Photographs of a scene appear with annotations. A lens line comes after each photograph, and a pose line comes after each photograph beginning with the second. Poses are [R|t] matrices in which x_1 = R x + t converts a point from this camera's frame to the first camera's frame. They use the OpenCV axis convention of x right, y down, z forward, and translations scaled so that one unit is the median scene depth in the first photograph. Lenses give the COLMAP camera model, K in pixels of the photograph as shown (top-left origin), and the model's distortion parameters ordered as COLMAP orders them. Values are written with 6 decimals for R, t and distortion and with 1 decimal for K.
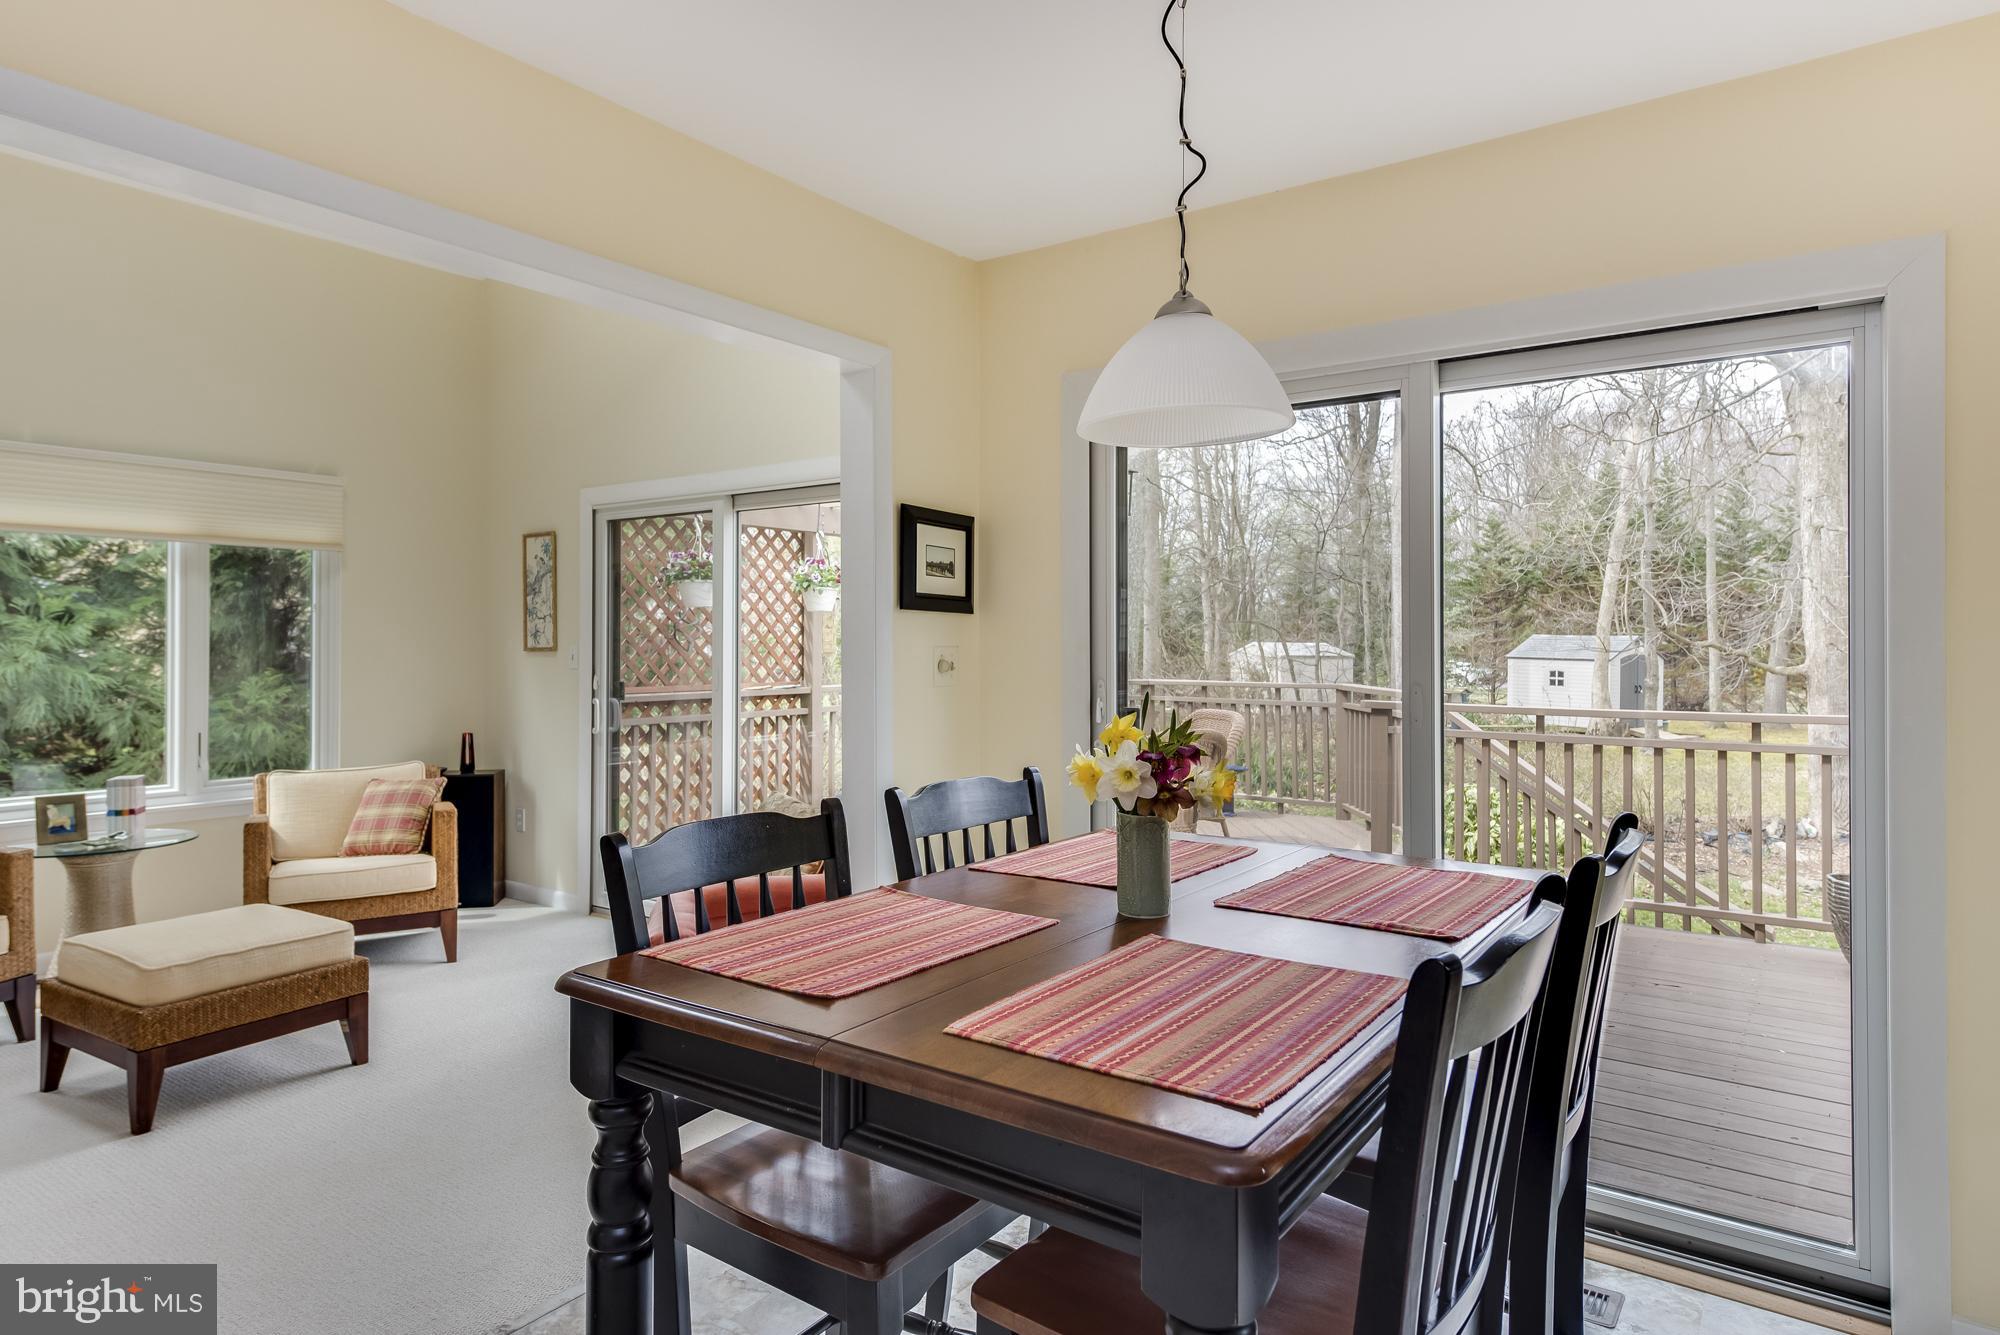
lens RADIAL K [[1089.9, 0, 992.9], [0, 1089.9, 655.5], [0, 0, 1]] dist [0.005267, 0.002150]
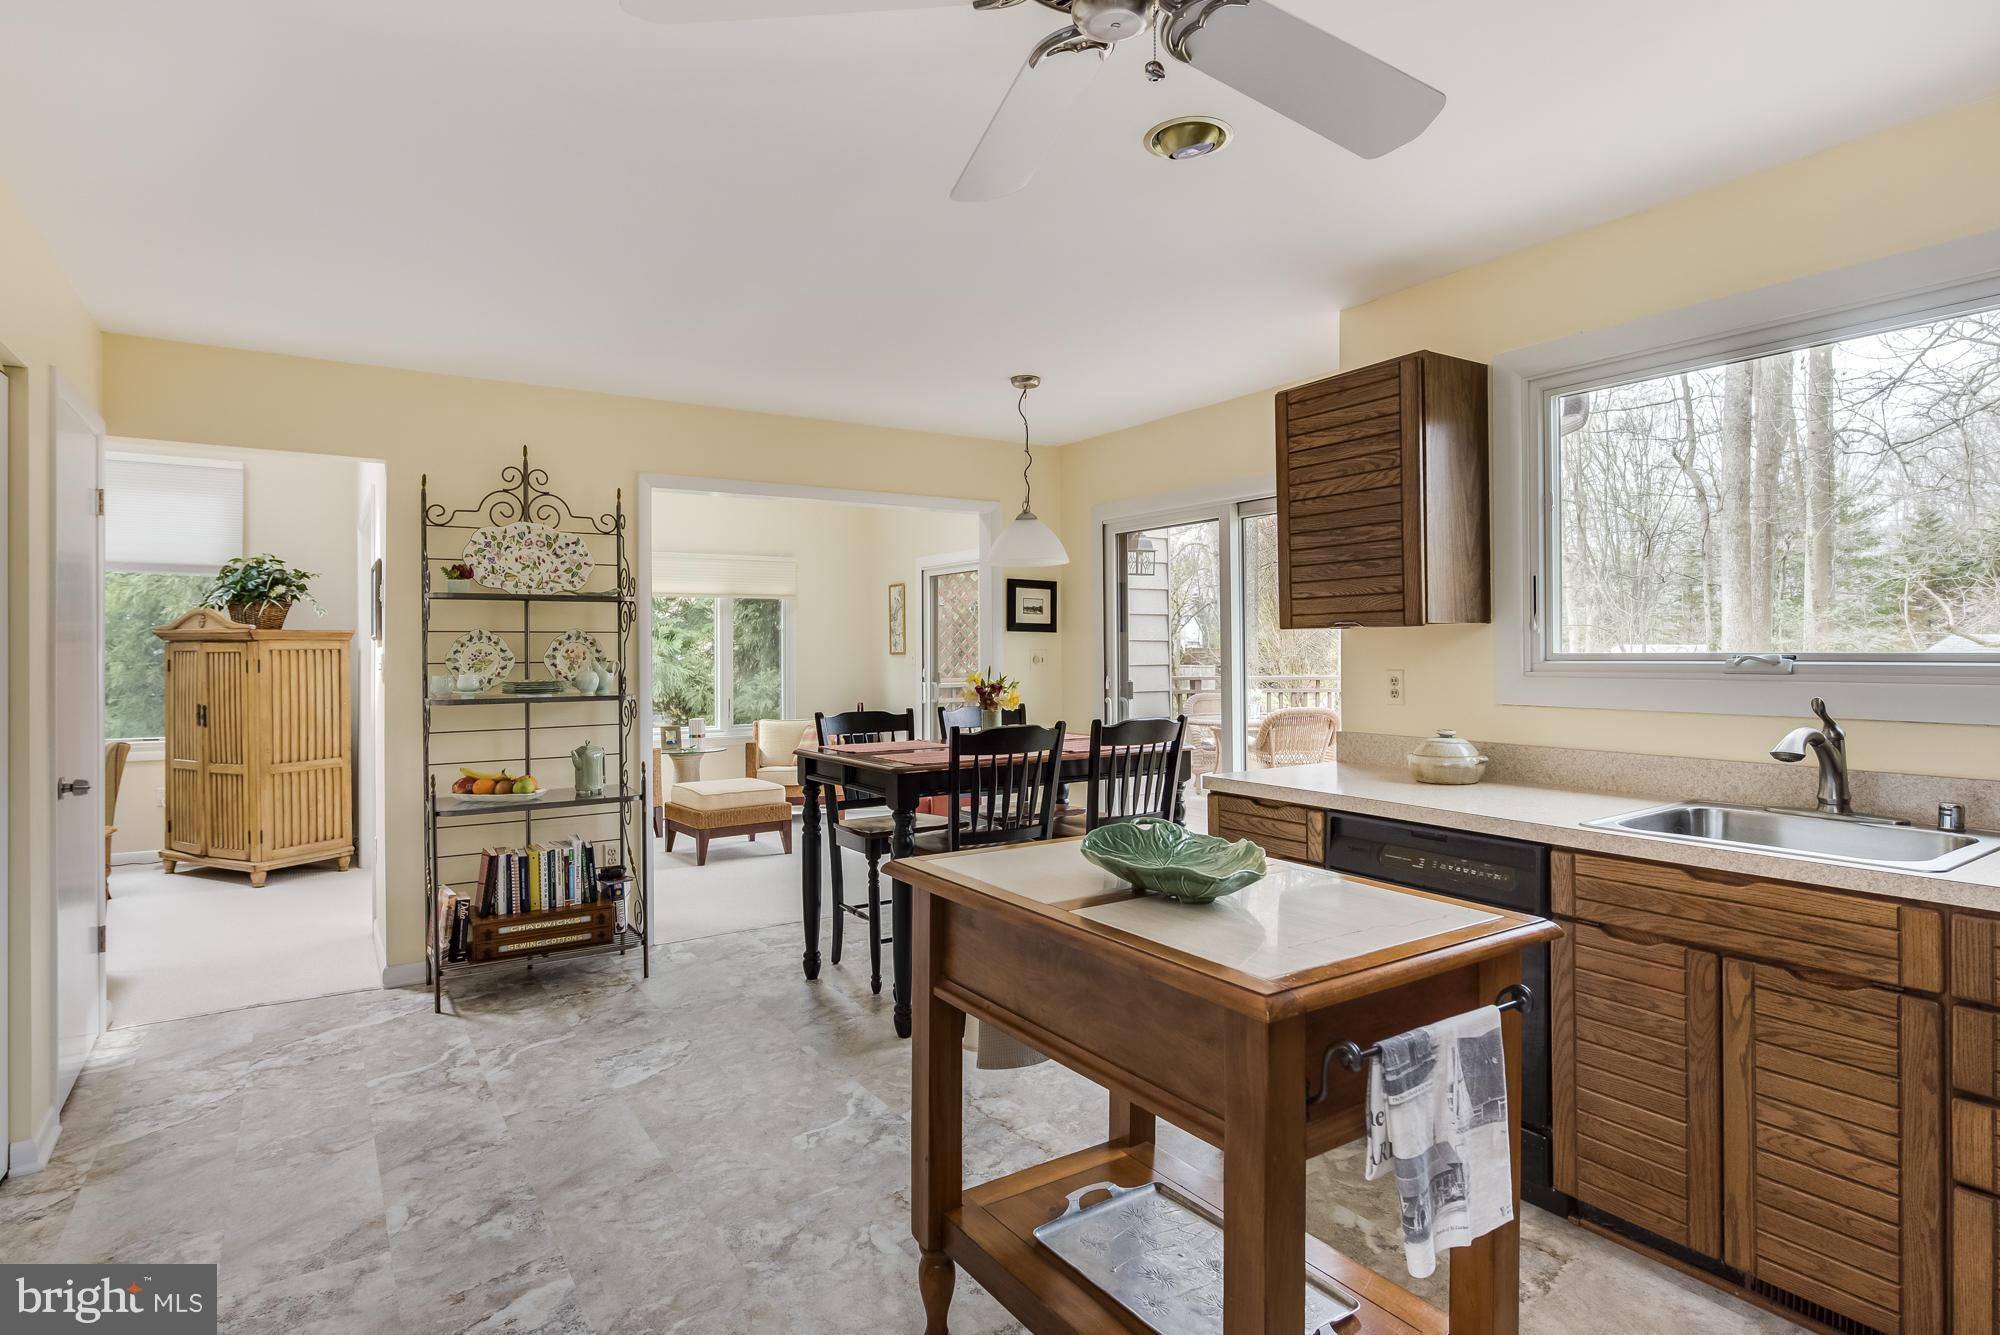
lens RADIAL K [[1089.9, 0, 1015.4], [0, 1089.9, 656.3], [0, 0, 1]] dist [0.005267, 0.002150]
pose [[0.923995, -0.001900, -0.382401, 0.506080], [-0.000713, 0.999977, -0.006691, 0.012688], [0.382405, 0.006455, 0.923972, -0.617381]]
